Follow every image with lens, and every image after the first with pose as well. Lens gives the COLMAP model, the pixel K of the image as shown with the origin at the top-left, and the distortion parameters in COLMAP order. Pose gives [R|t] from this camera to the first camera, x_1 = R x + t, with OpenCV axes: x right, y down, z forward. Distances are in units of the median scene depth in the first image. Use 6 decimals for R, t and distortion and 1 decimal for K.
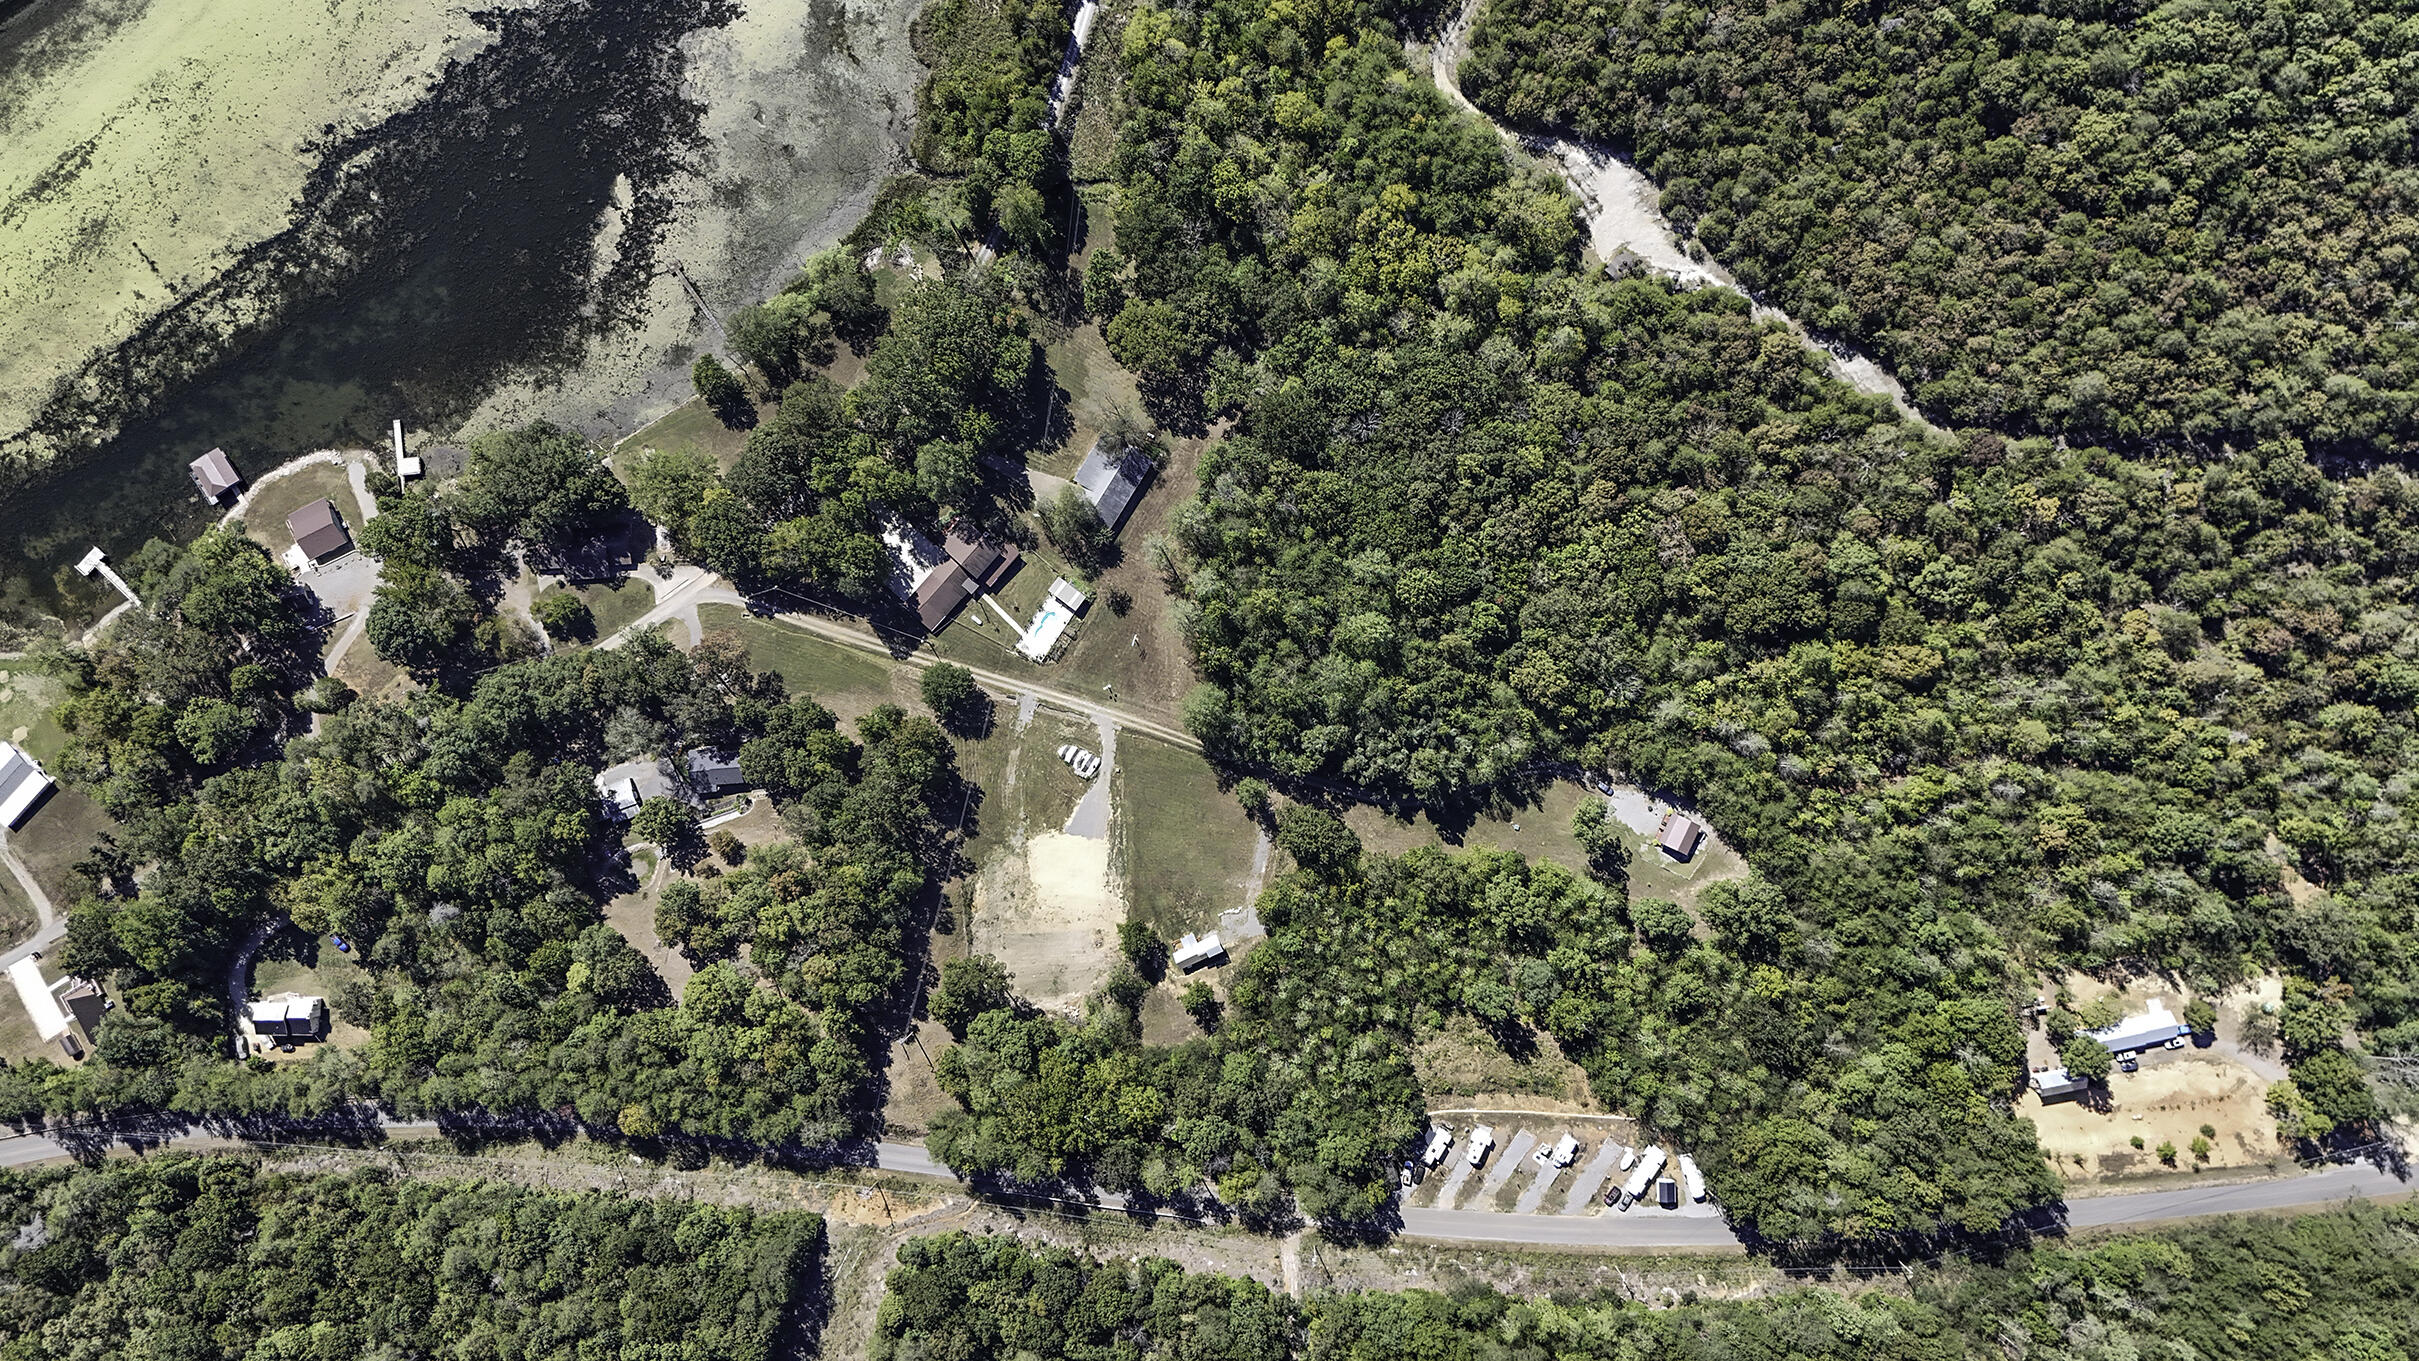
lens RADIAL K [[1792.8, 0, 1190.5], [0, 1792.8, 661.7], [0, 0, 1]] dist [0.043779, -0.036248]
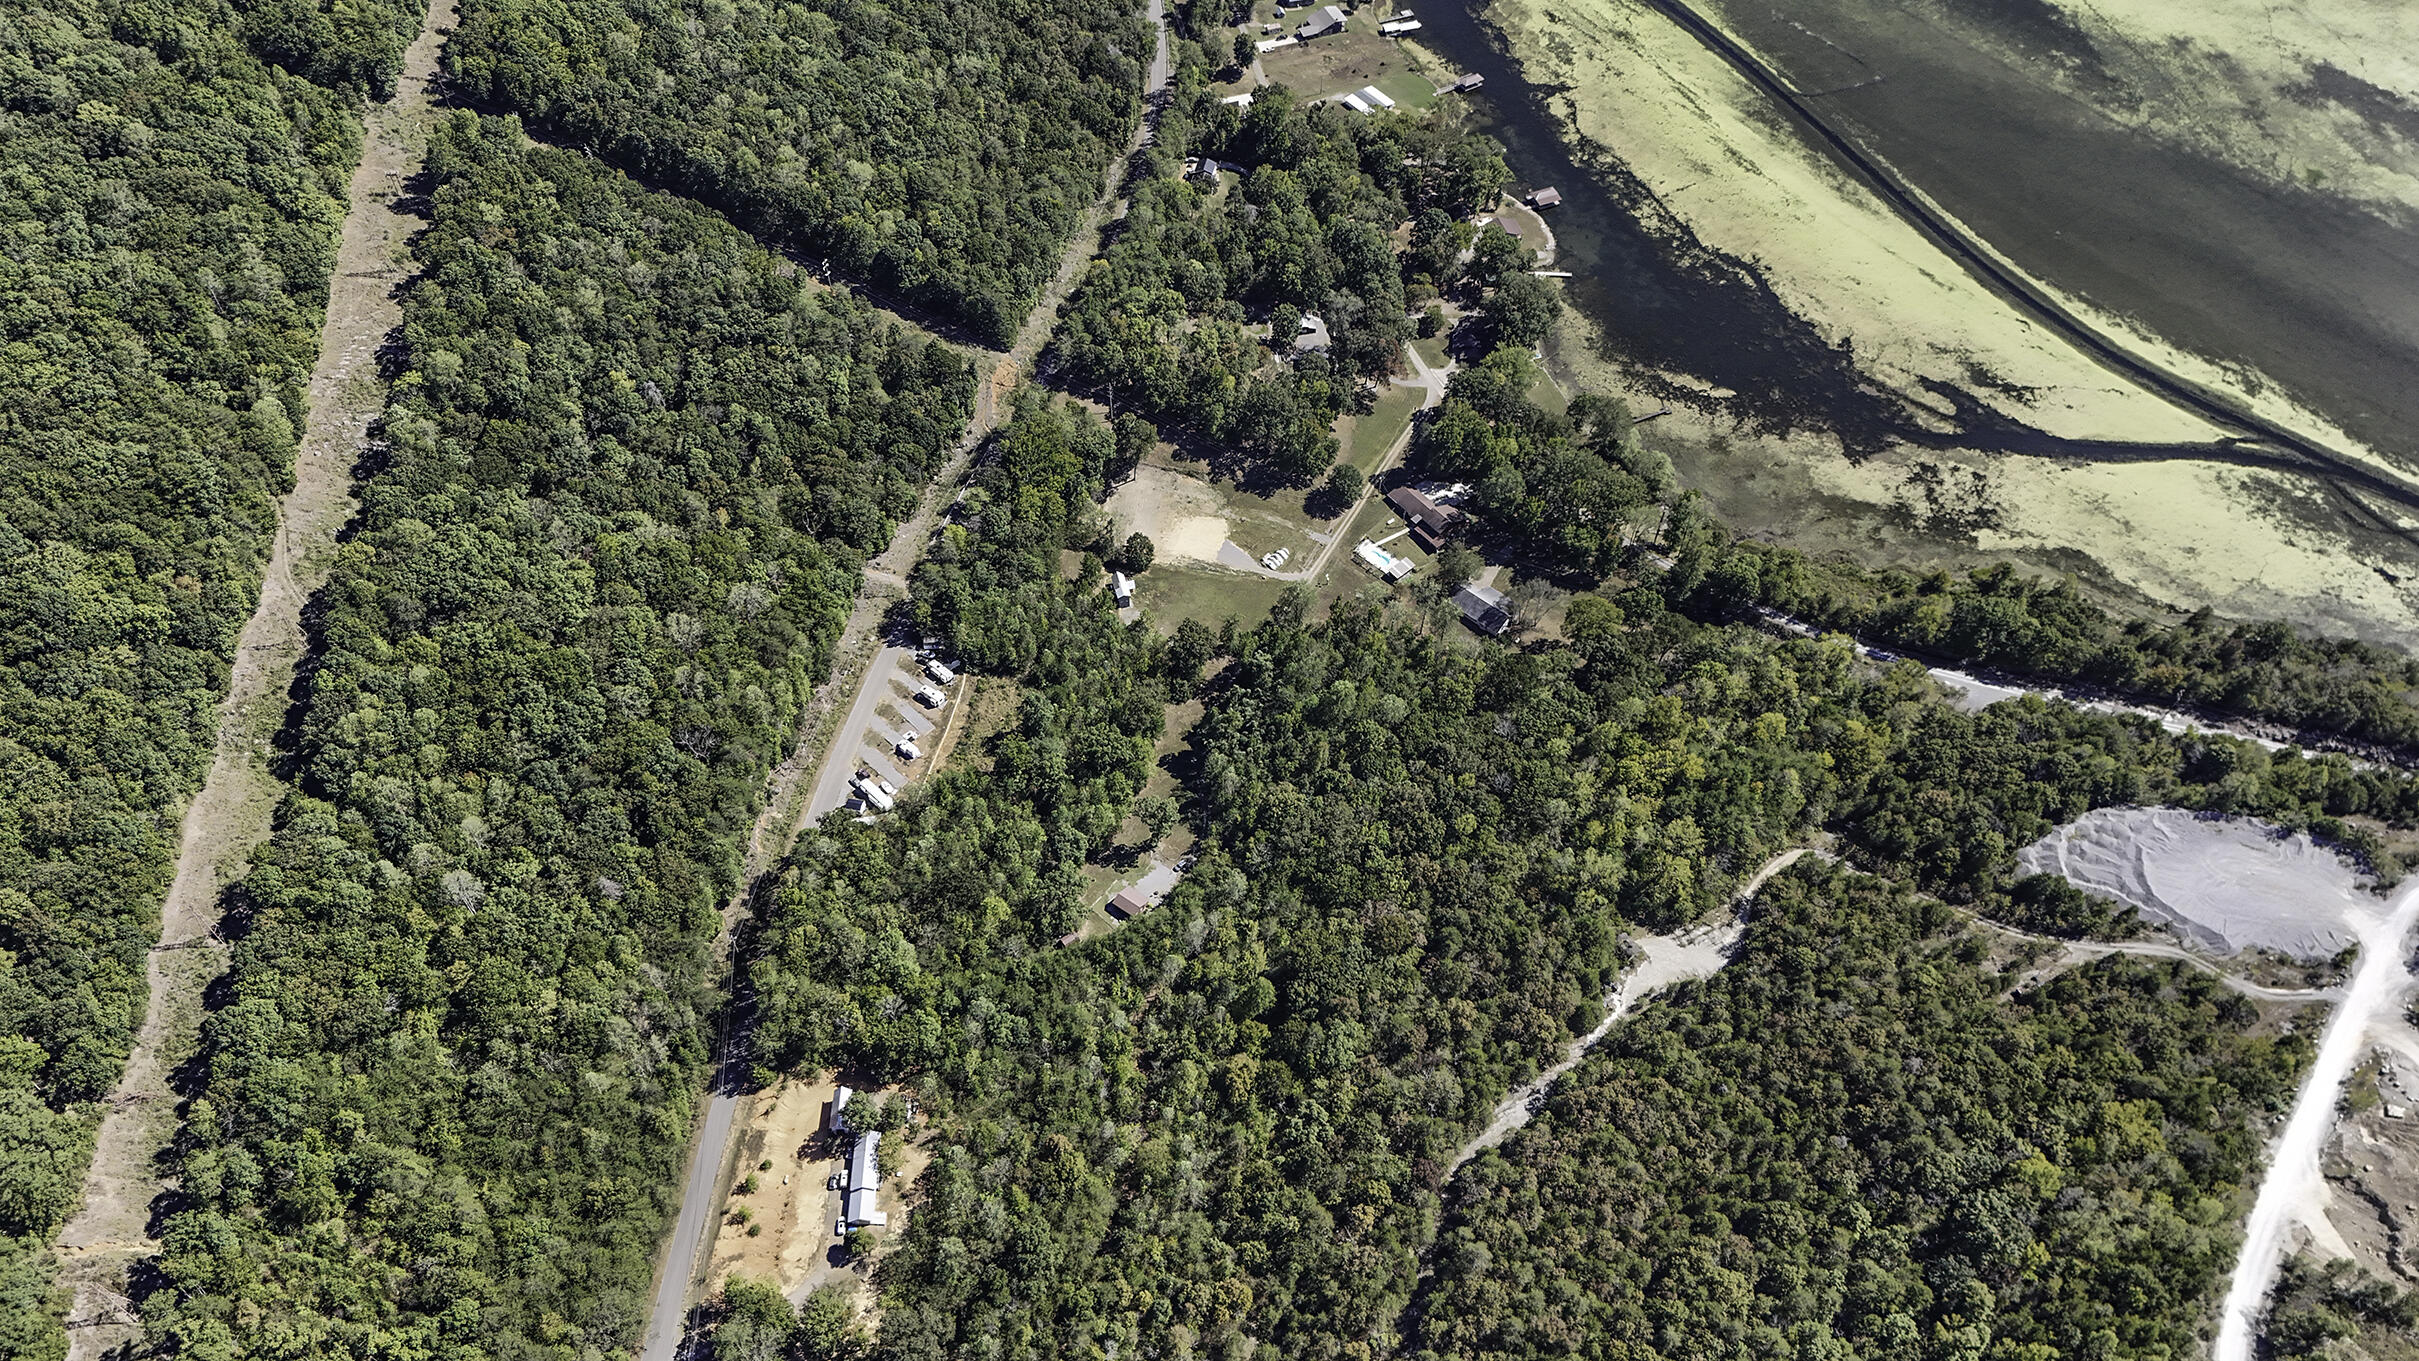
lens RADIAL K [[1792.8, 0, 1207.8], [0, 1792.8, 677.7], [0, 0, 1]] dist [0.043779, -0.036248]
pose [[-0.190384, 0.782565, -0.592745, 0.854535], [-0.980650, -0.123548, 0.151862, -0.114619], [0.045609, 0.610187, 0.790943, -0.009668]]
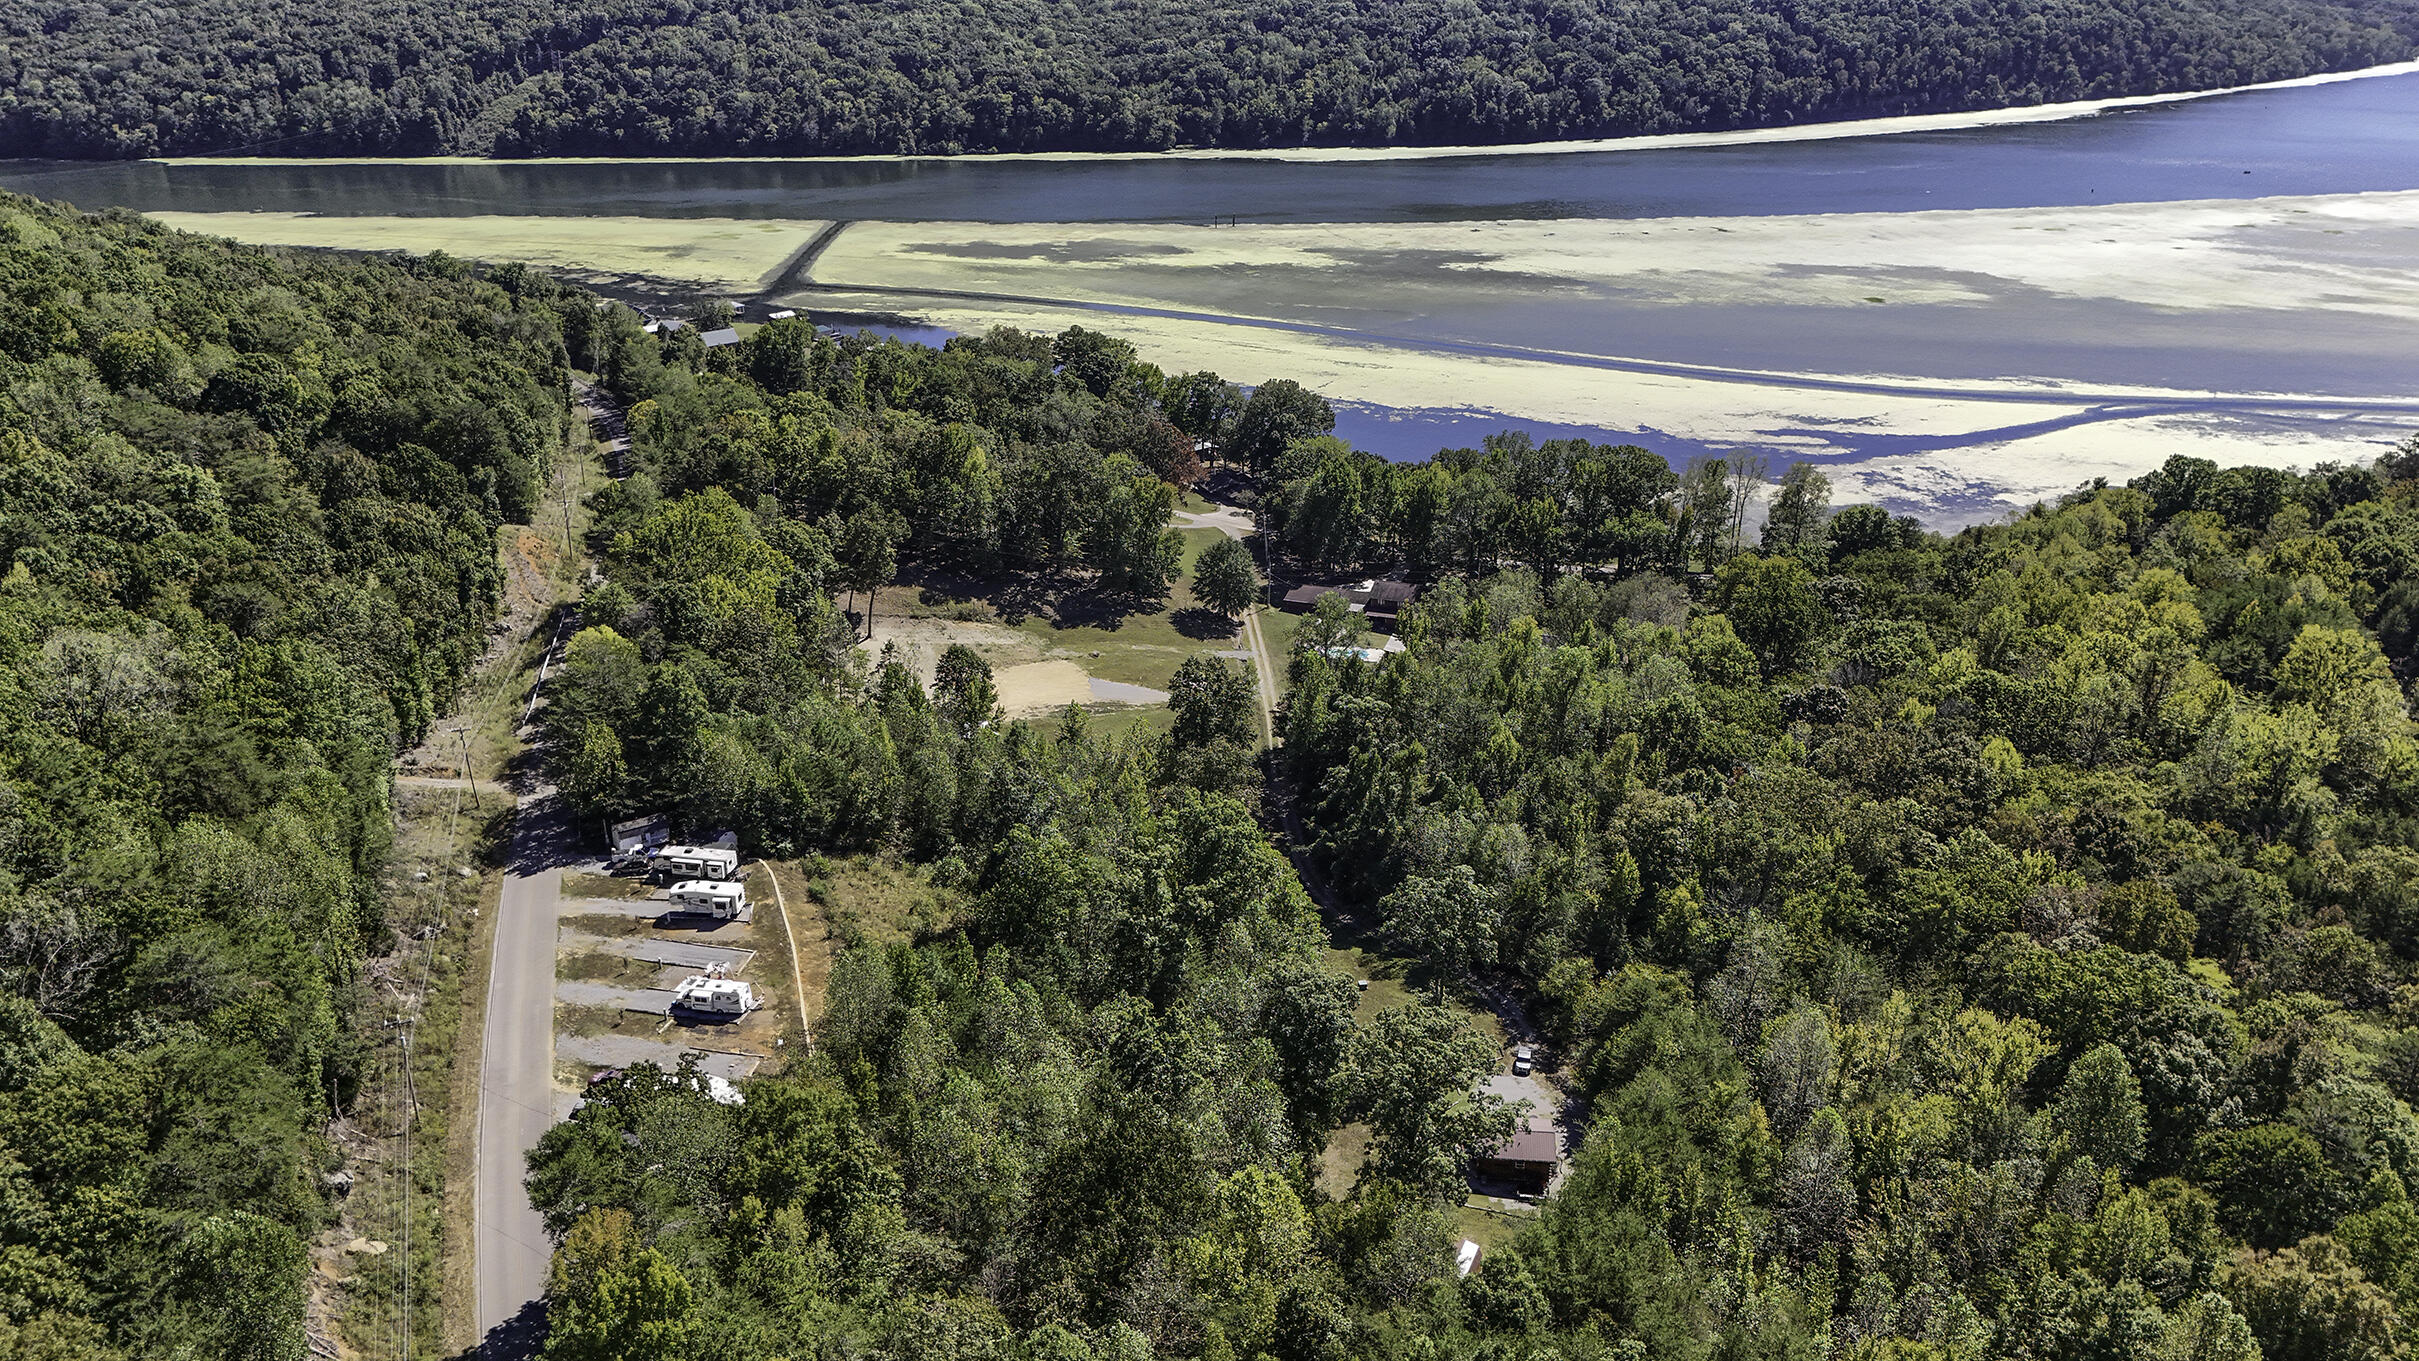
lens RADIAL K [[1792.8, 0, 1207.3], [0, 1792.8, 687.3], [0, 0, 1]] dist [0.043779, -0.036248]
pose [[0.338311, 0.376802, -0.862303, 0.569654], [-0.940286, 0.171895, -0.293794, 0.269558], [0.037523, 0.910205, 0.412455, 0.751685]]
